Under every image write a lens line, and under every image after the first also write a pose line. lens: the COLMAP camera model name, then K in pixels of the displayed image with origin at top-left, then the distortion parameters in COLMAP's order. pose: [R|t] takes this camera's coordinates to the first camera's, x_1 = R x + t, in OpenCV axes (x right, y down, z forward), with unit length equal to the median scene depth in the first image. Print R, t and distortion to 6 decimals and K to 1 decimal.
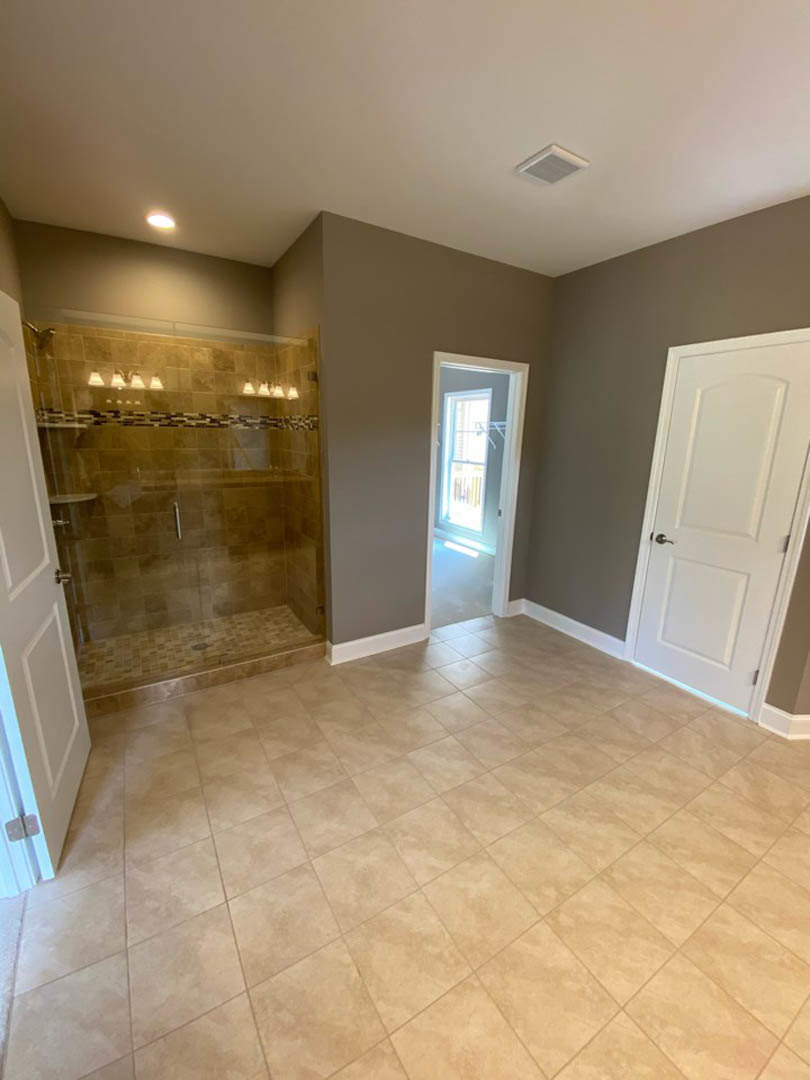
lens RADIAL K [[450.7, 0, 408.0], [0, 450.7, 537.8], [0, 0, 1]] dist [-0.004675, -0.001744]
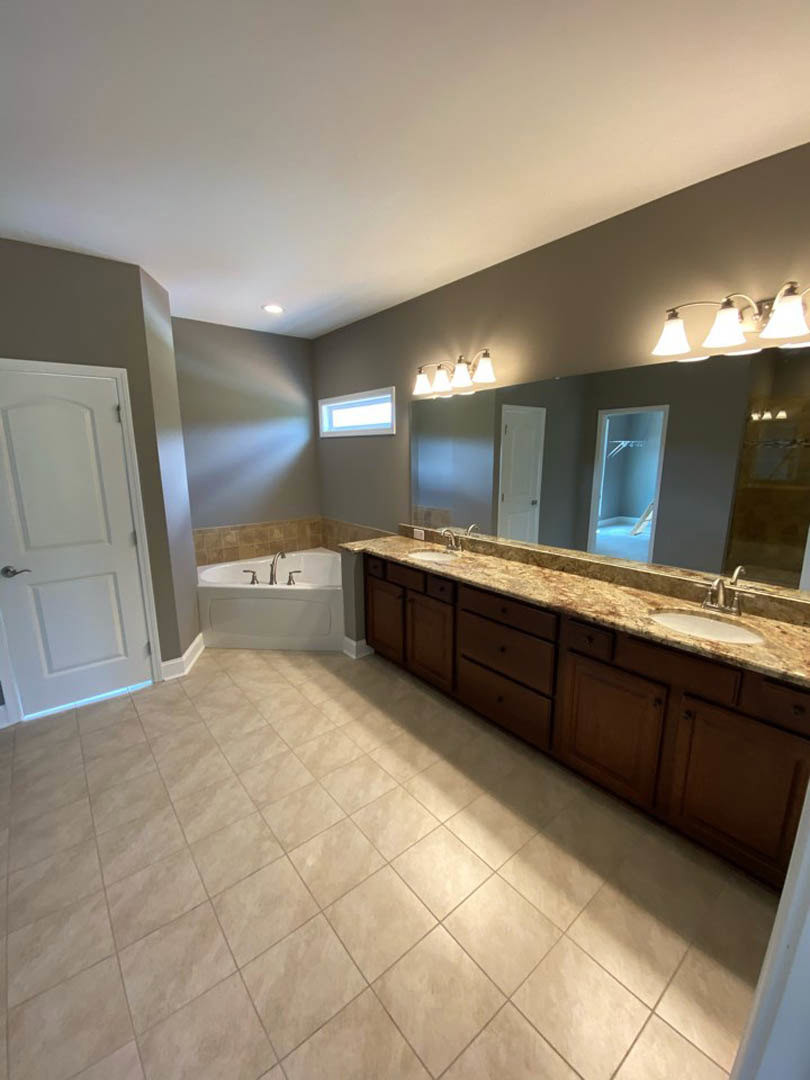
lens RADIAL K [[450.7, 0, 407.1], [0, 450.7, 543.4], [0, 0, 1]] dist [-0.004675, -0.001744]
pose [[-0.122675, -0.231520, 0.965064, -0.535640], [0.242004, 0.936078, 0.255329, -0.125897], [-0.962489, 0.264872, -0.058805, 0.399415]]
